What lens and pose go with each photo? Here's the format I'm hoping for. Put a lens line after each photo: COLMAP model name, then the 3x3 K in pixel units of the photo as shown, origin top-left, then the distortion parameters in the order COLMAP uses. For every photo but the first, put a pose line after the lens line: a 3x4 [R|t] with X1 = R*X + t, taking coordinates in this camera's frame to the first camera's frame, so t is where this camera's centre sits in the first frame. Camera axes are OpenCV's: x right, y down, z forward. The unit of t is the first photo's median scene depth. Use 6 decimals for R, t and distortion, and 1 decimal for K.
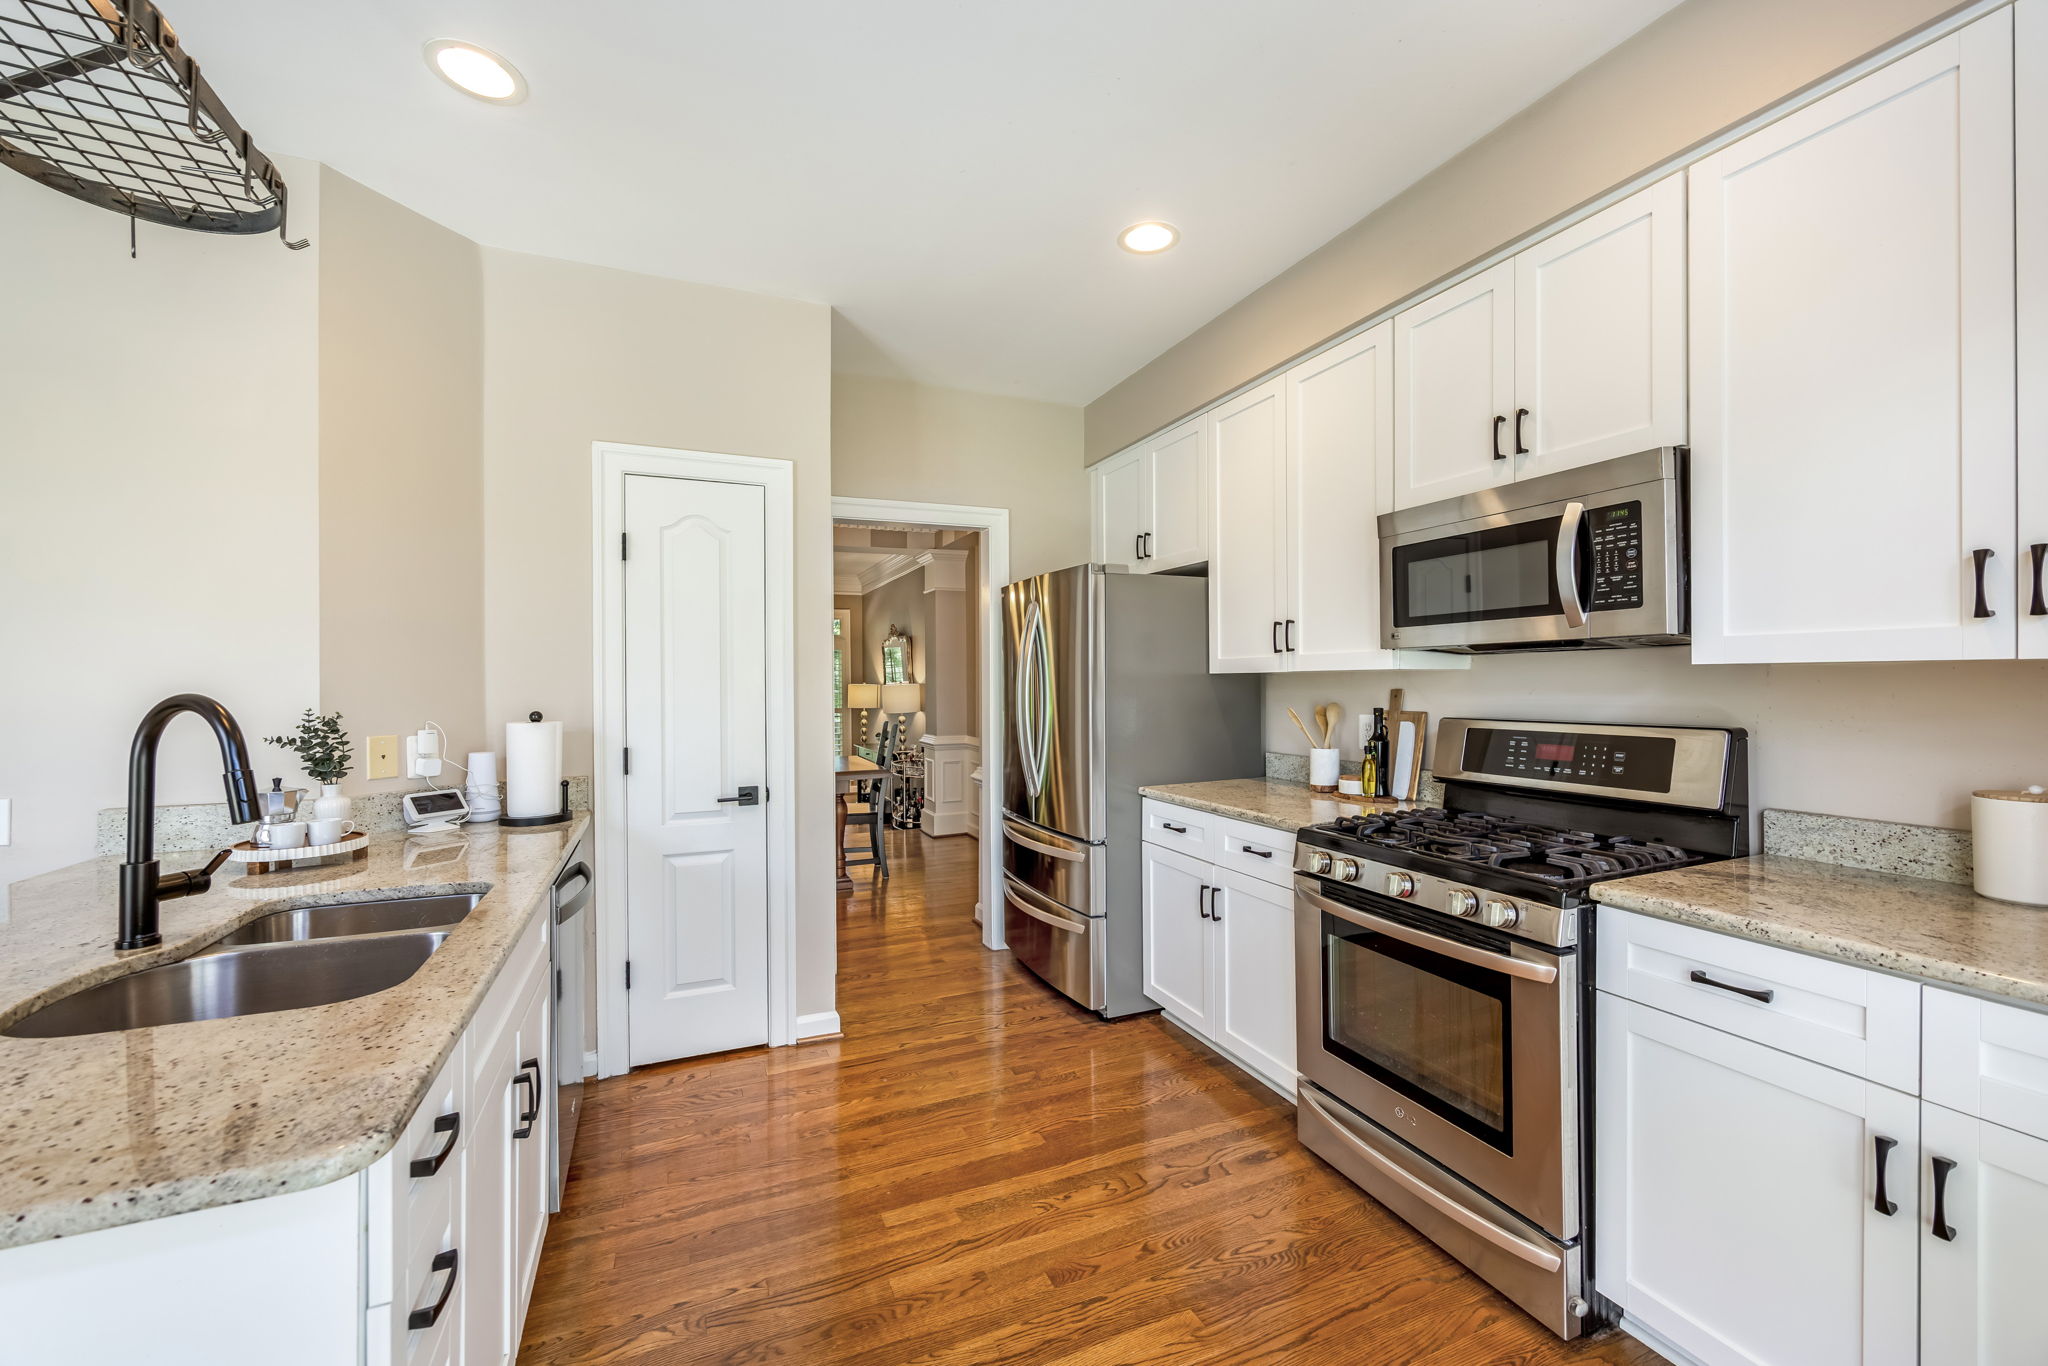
lens RADIAL K [[794.7, 0, 1019.4], [0, 794.7, 690.4], [0, 0, 1]] dist [0.000213, -0.000003]
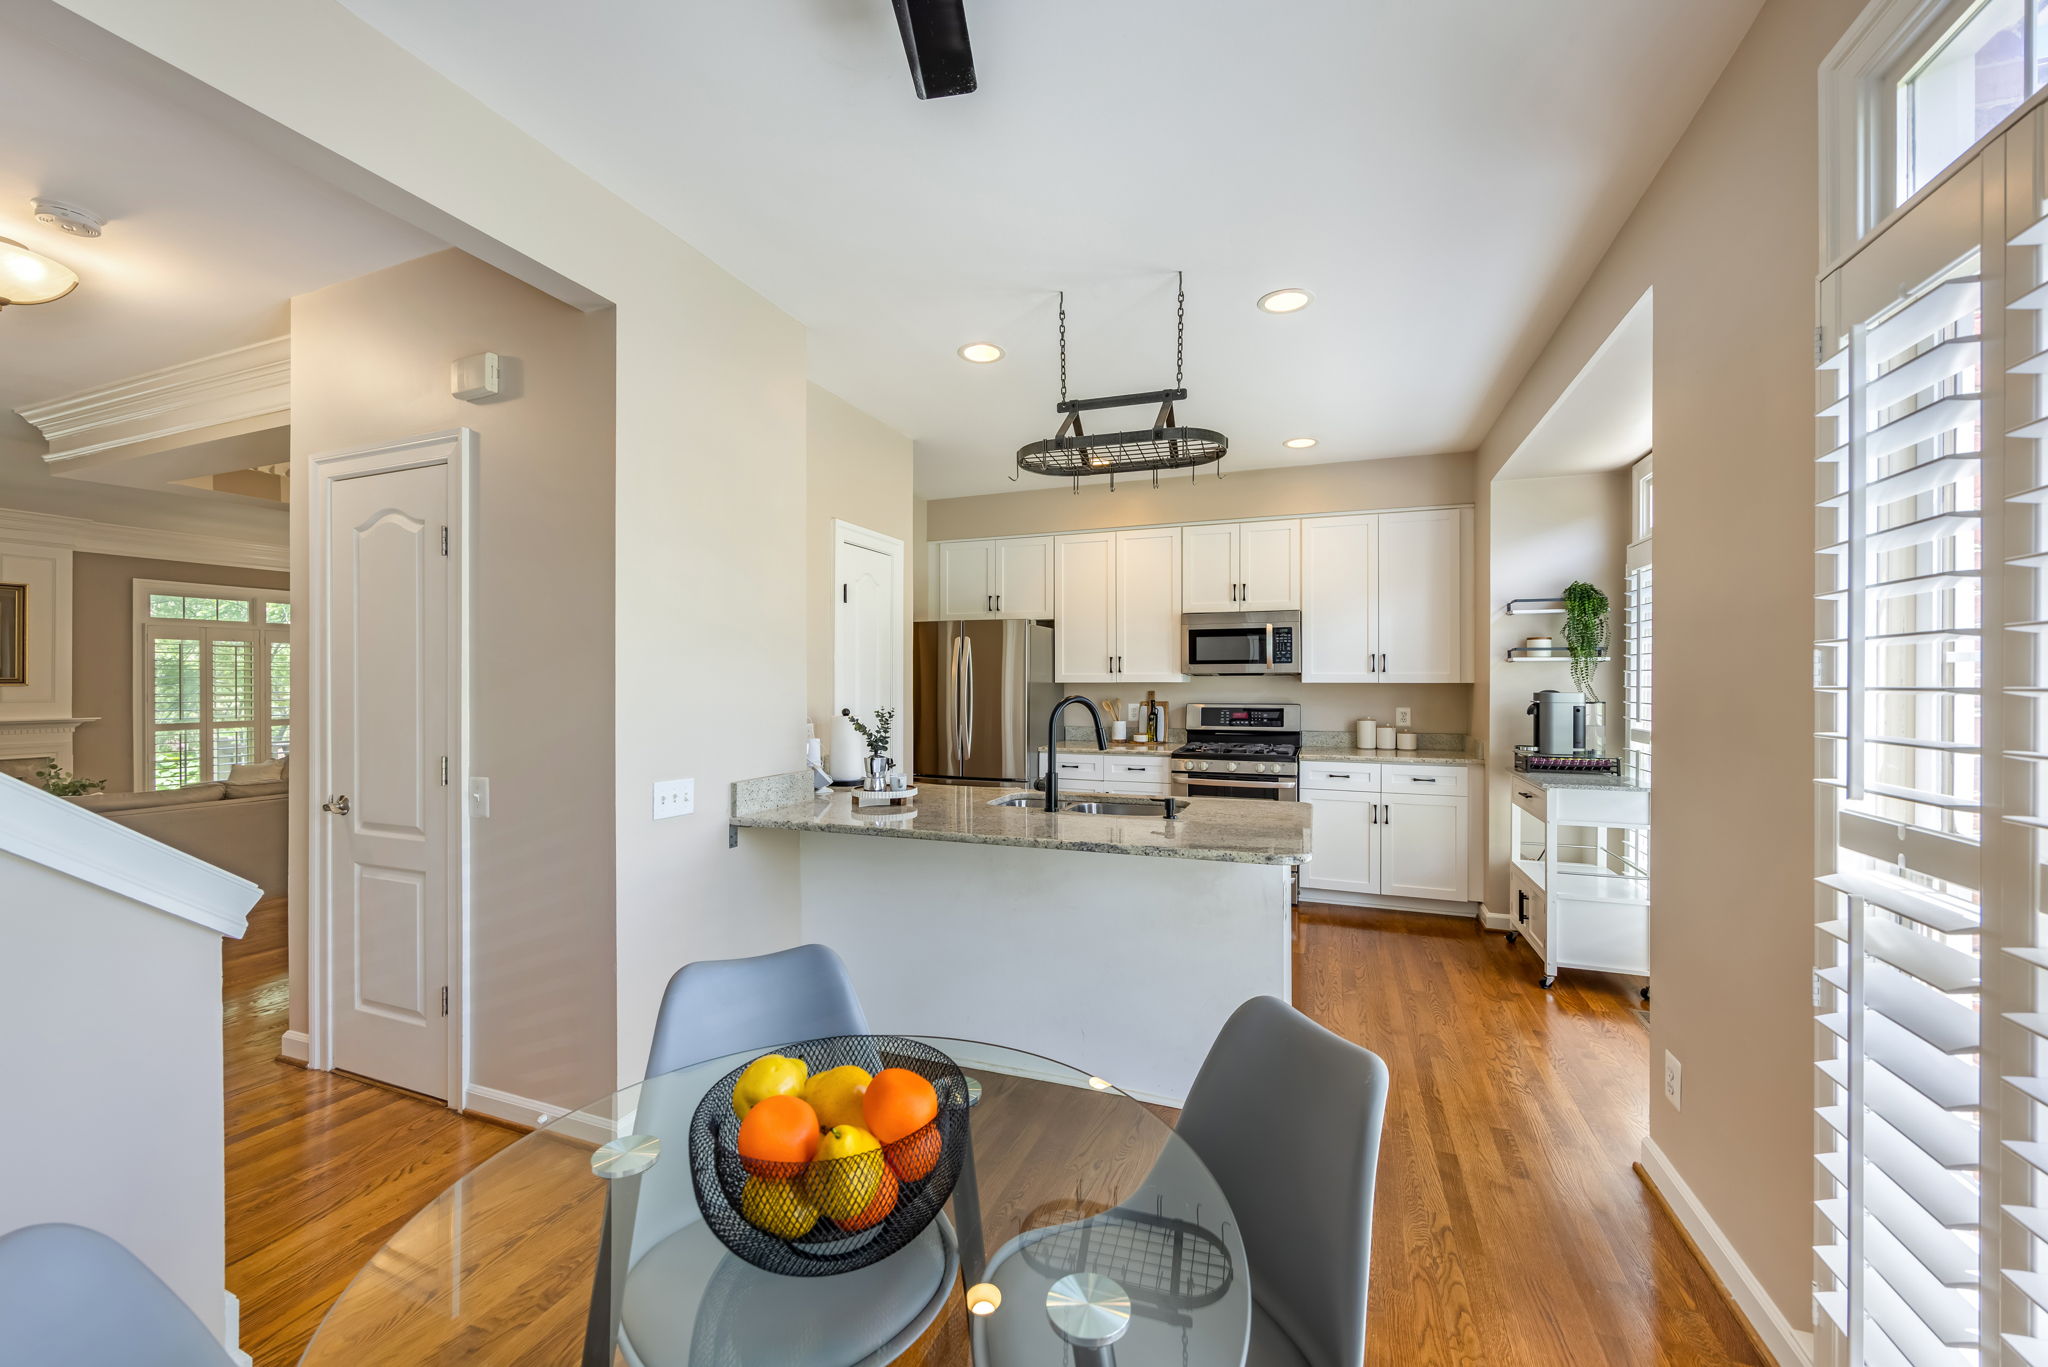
lens RADIAL K [[794.7, 0, 1019.4], [0, 794.7, 690.9], [0, 0, 1]] dist [0.000213, -0.000003]
pose [[0.700496, -0.004529, 0.713642, -1.695723], [0.002663, 0.999989, 0.003732, -0.012862], [-0.713652, -0.000713, 0.700500, -0.290897]]
